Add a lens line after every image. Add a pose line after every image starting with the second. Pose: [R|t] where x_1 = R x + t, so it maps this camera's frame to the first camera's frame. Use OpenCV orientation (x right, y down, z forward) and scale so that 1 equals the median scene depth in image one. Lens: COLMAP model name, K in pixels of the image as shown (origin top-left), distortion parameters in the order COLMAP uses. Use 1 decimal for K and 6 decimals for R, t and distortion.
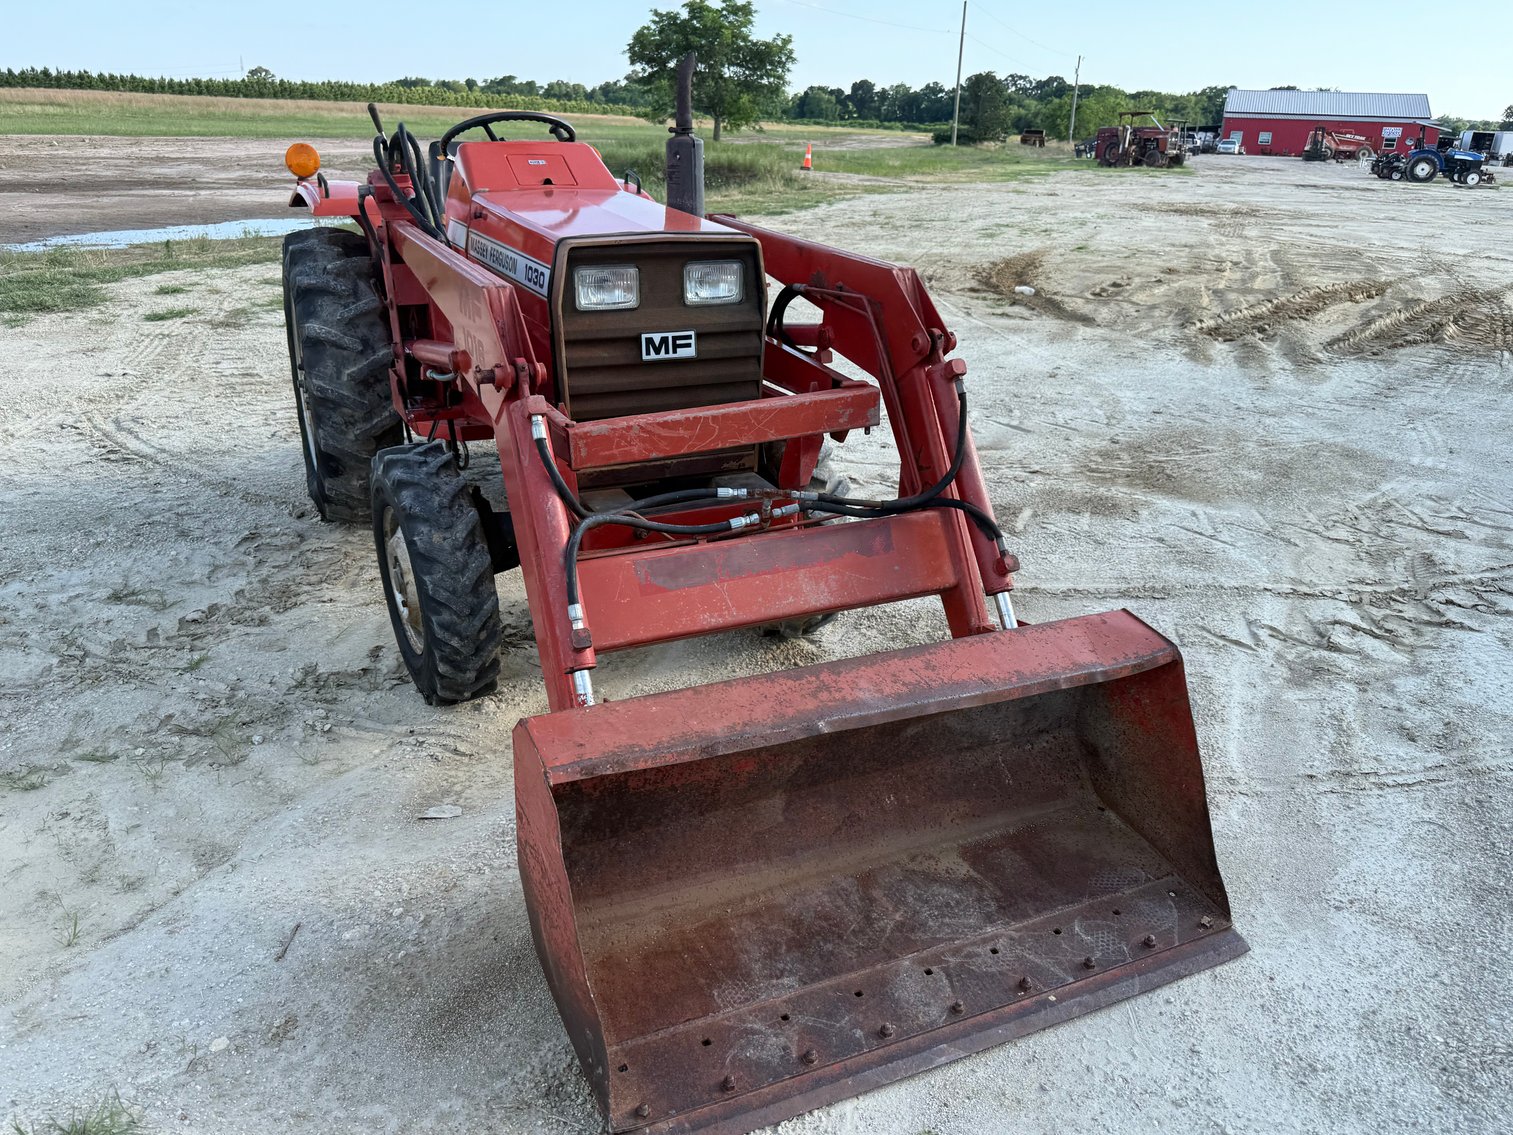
lens RADIAL K [[1168.8, 0, 763.7], [0, 1168.8, 564.0], [0, 0, 1]] dist [0.024328, -0.041496]
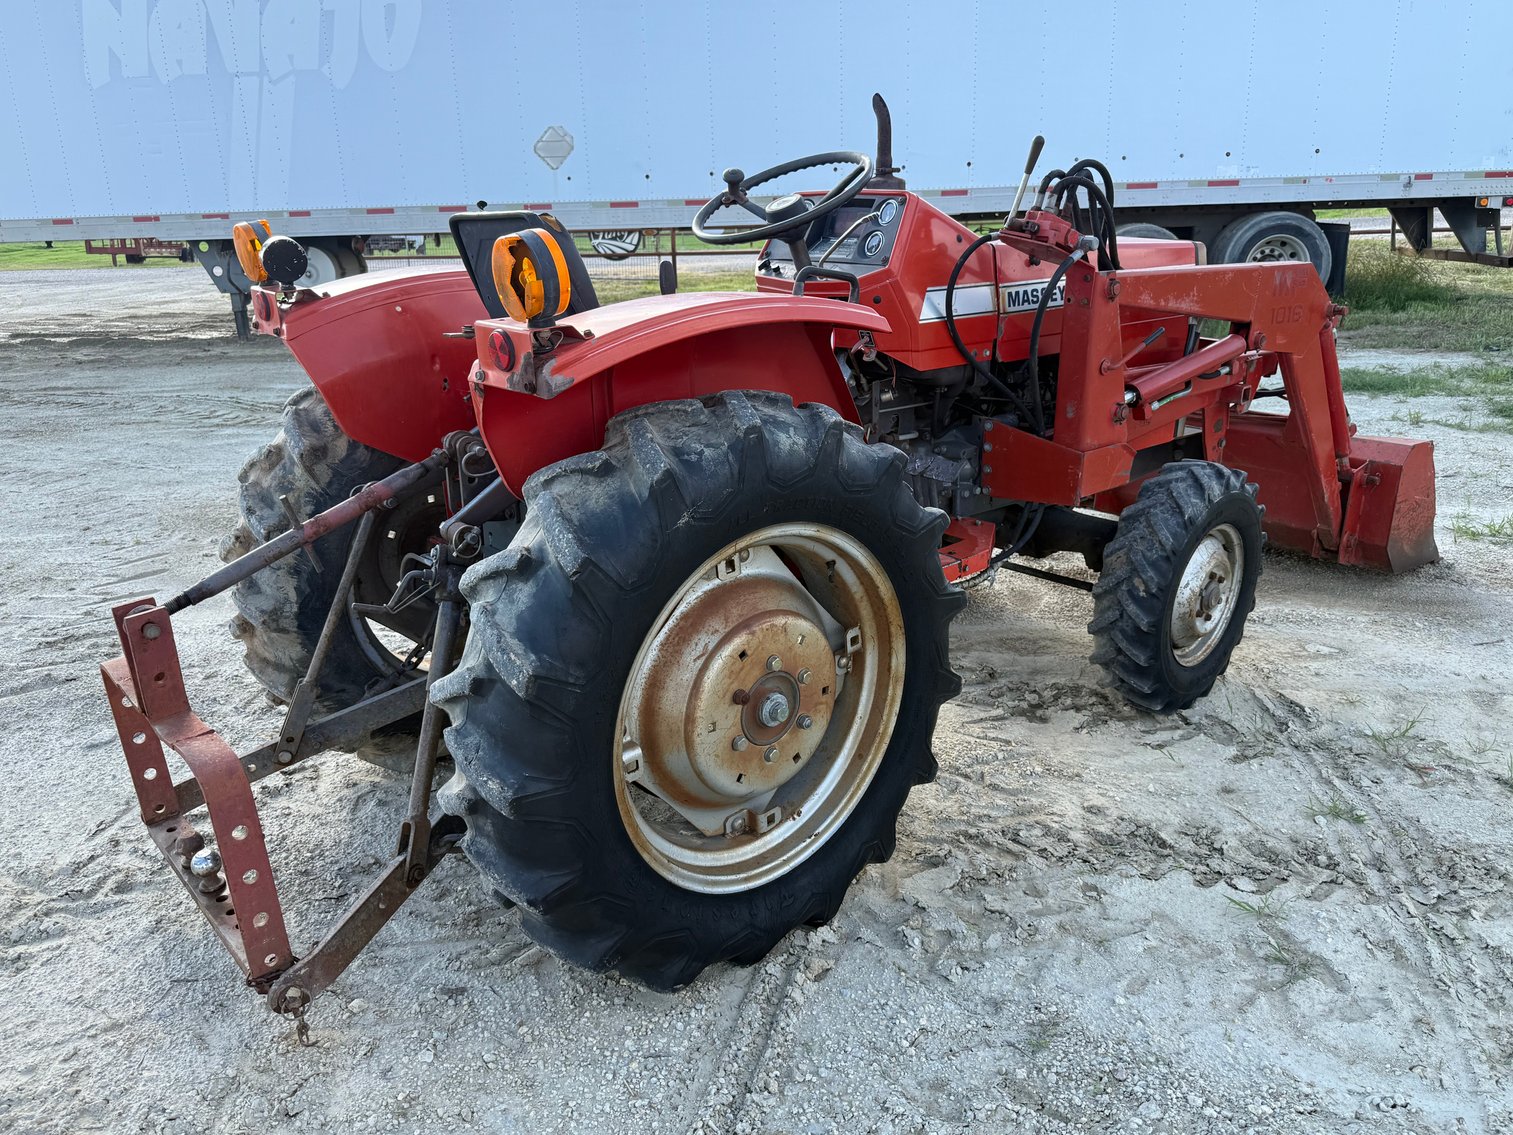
lens RADIAL K [[1164.1, 0, 768.0], [0, 1164.1, 569.5], [0, 0, 1]] dist [0.042586, -0.051292]
pose [[-0.282960, -0.311411, 0.907170, -0.890124], [0.354381, 0.844951, 0.400590, -0.437042], [-0.891262, 0.434834, -0.128729, 1.160513]]
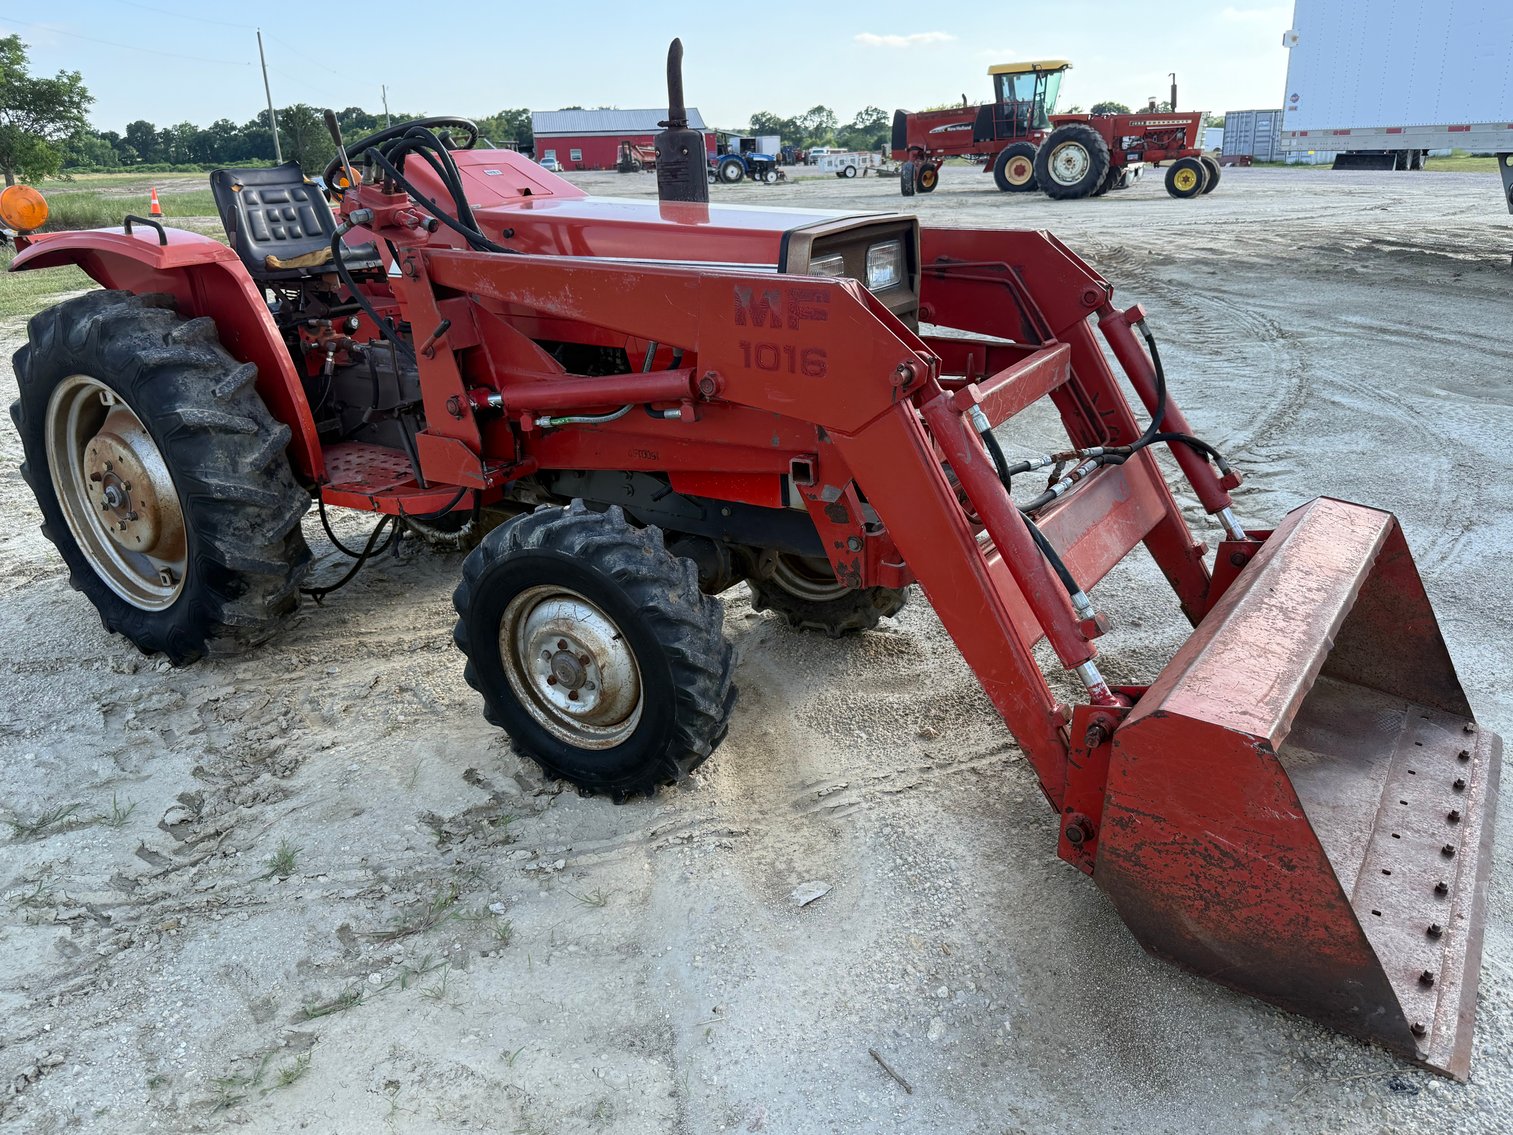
lens RADIAL K [[1164.6, 0, 756.8], [0, 1164.6, 566.0], [0, 0, 1]] dist [0.030660, -0.045197]
pose [[0.849881, -0.230452, 0.473913, -0.452255], [0.239771, 0.969935, 0.041668, -0.047086], [-0.469267, 0.078218, 0.879585, 0.161530]]
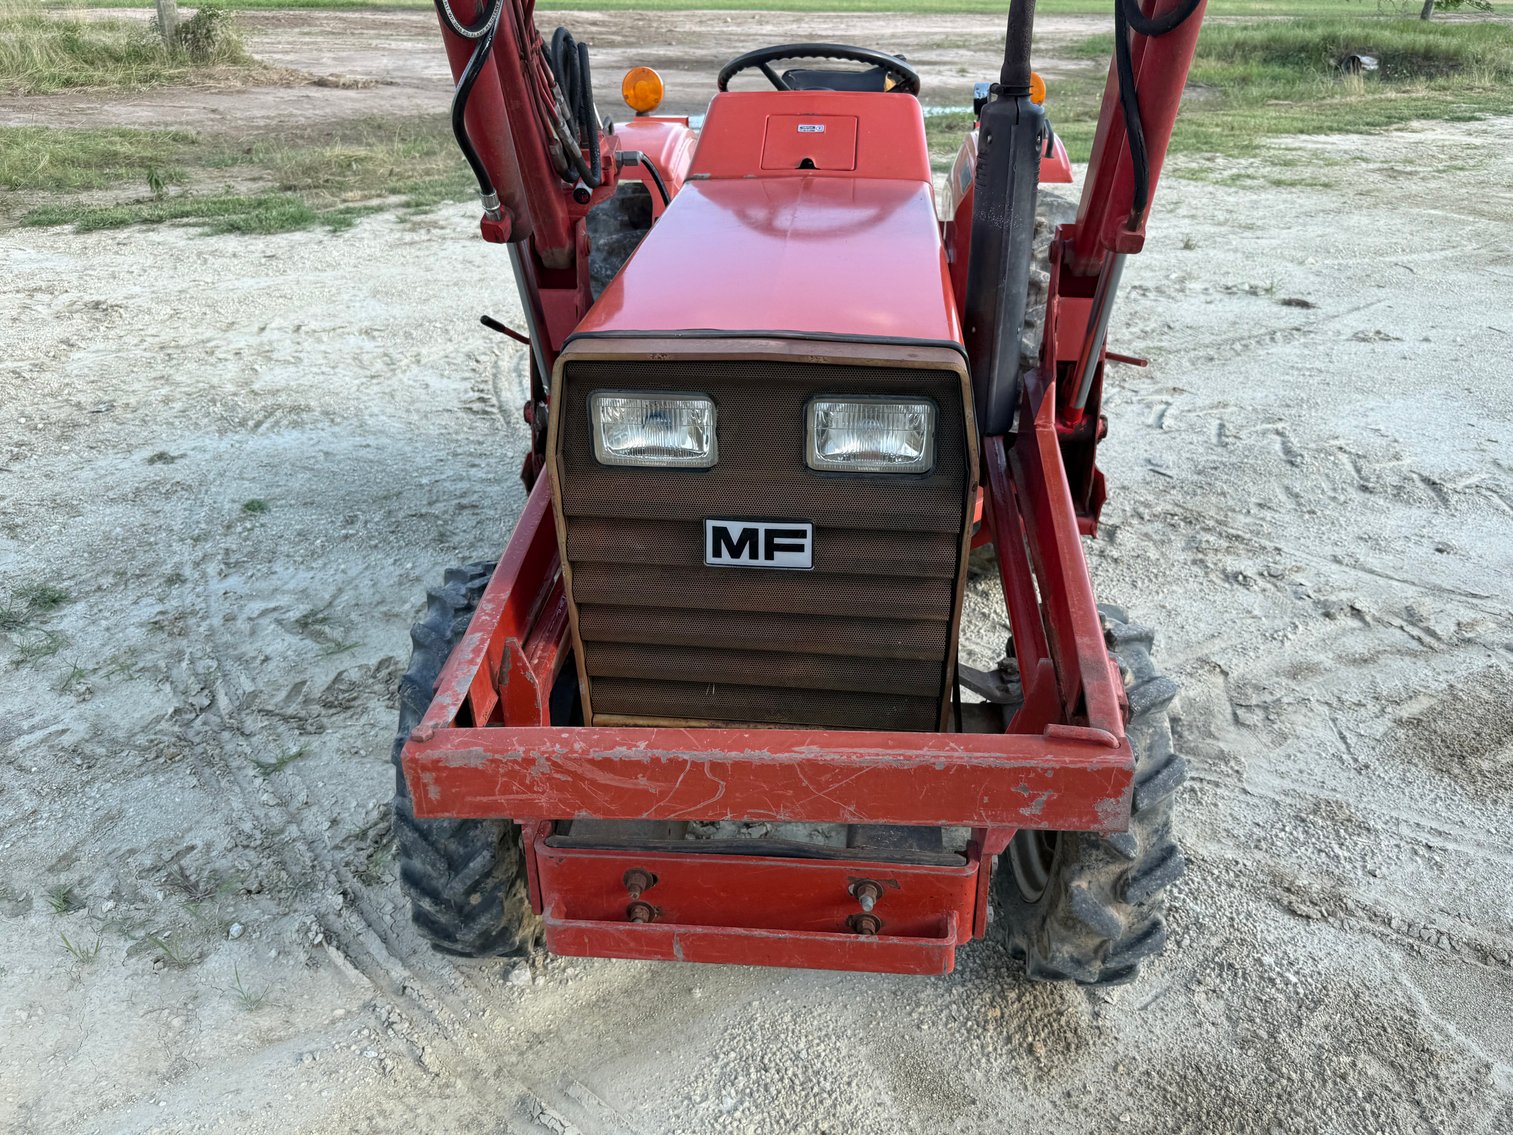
lens RADIAL K [[1193.6, 0, 766.8], [0, 1193.6, 547.3], [0, 0, 1]] dist [-0.006303, -0.003400]
pose [[0.872546, 0.201807, -0.444901, 0.108692], [-0.168638, 0.979133, 0.113400, -0.170175], [0.458502, -0.023919, 0.888371, 0.368077]]
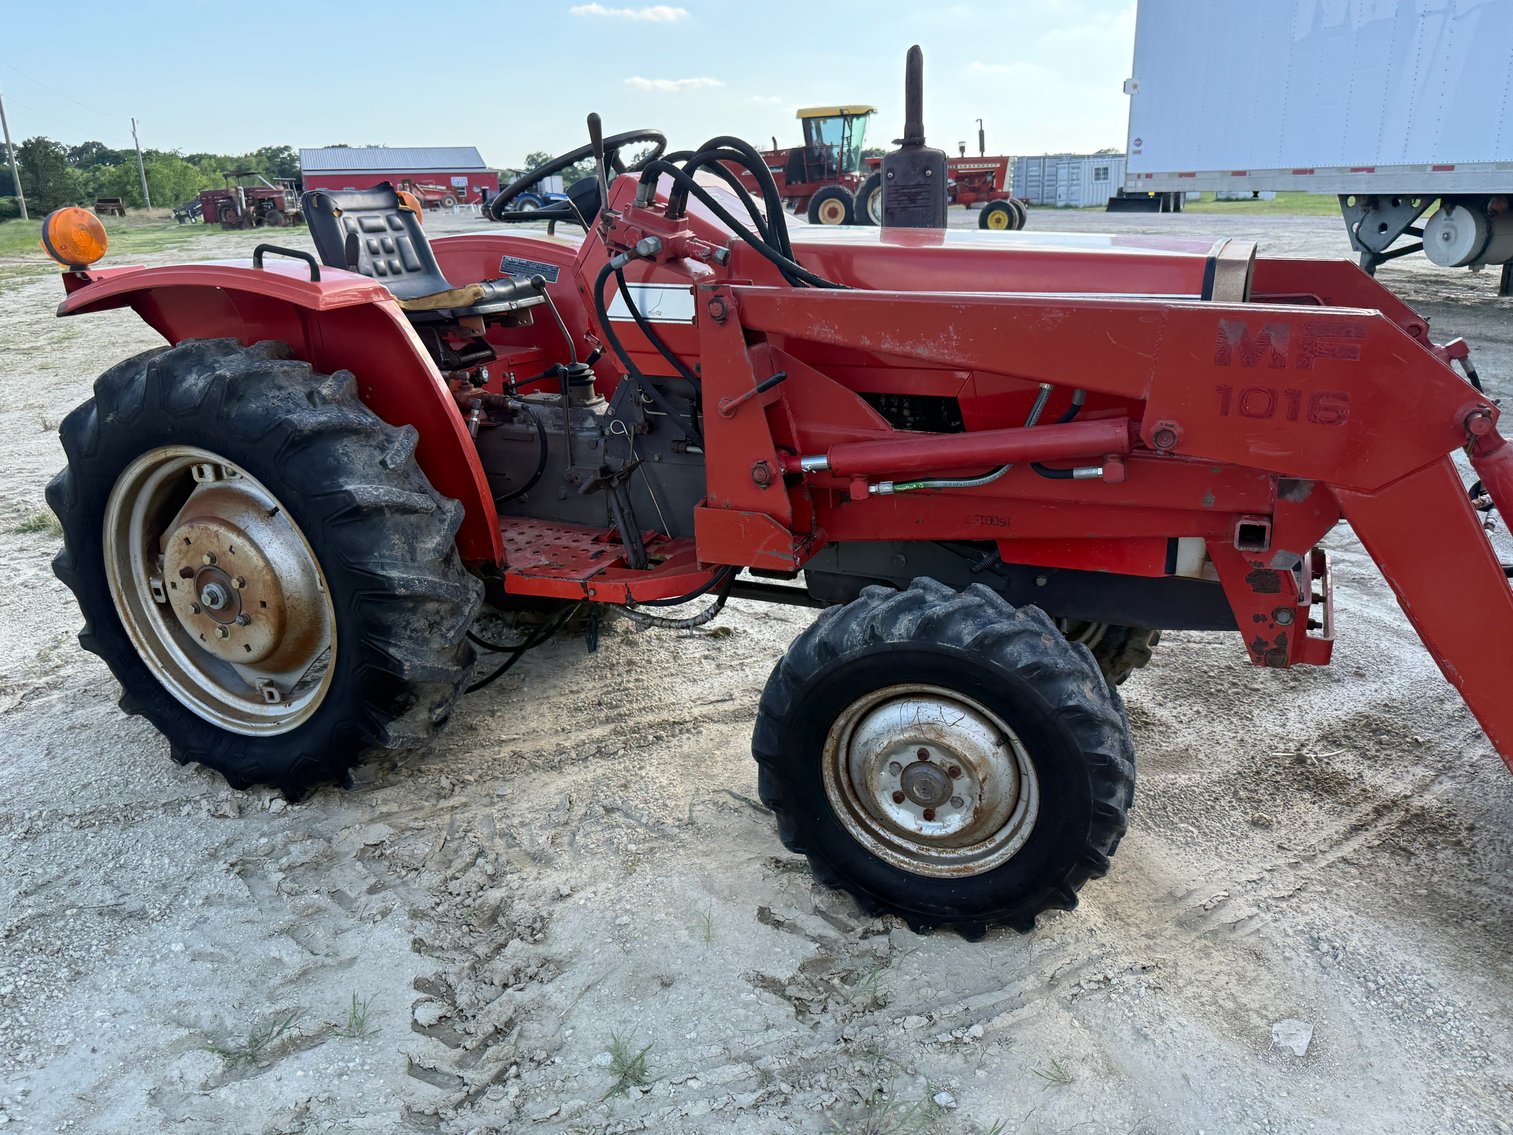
lens RADIAL K [[1160.1, 0, 747.4], [0, 1160.1, 567.0], [0, 0, 1]] dist [0.081358, -0.120621]
pose [[0.745175, -0.253210, 0.616927, -0.618317], [0.280087, 0.958395, 0.055051, -0.139377], [-0.605199, 0.131771, 0.785093, 0.402087]]
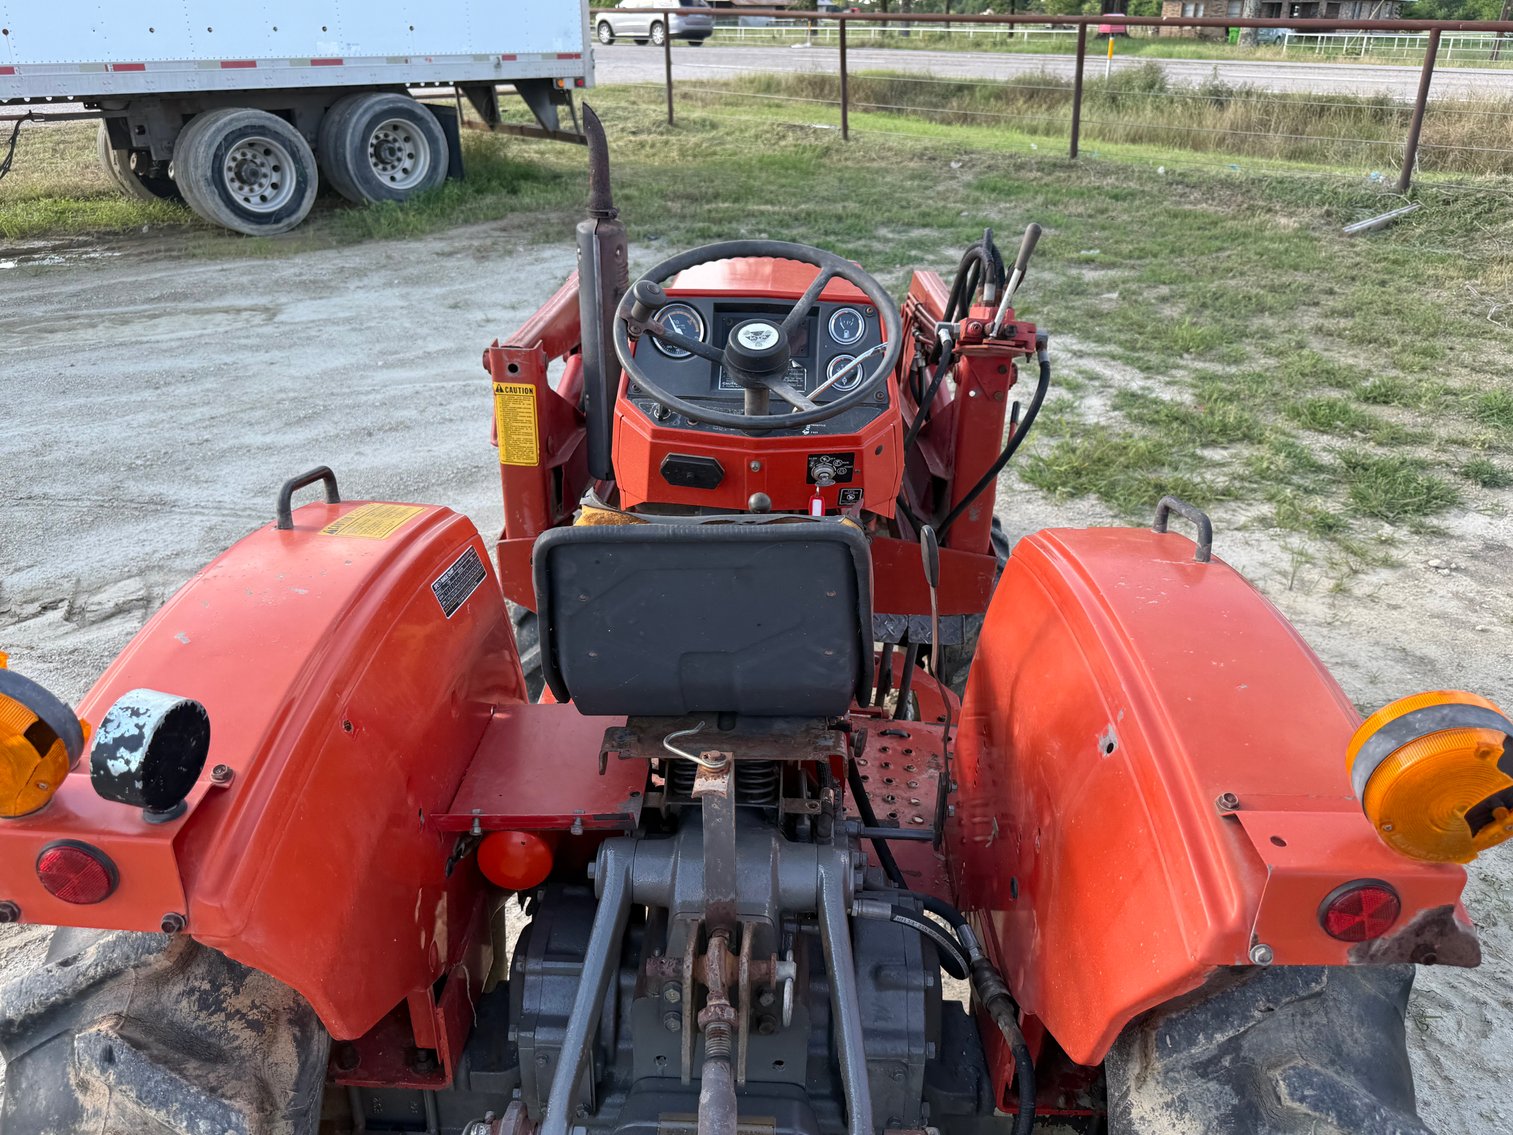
lens RADIAL K [[1168.8, 0, 763.7], [0, 1168.8, 564.0], [0, 0, 1]] dist [0.024328, -0.041496]
pose [[-0.903657, -0.217191, 0.369096, -0.396652], [0.115829, 0.705783, 0.698895, -0.591748], [-0.412296, 0.674313, -0.612629, 1.302829]]
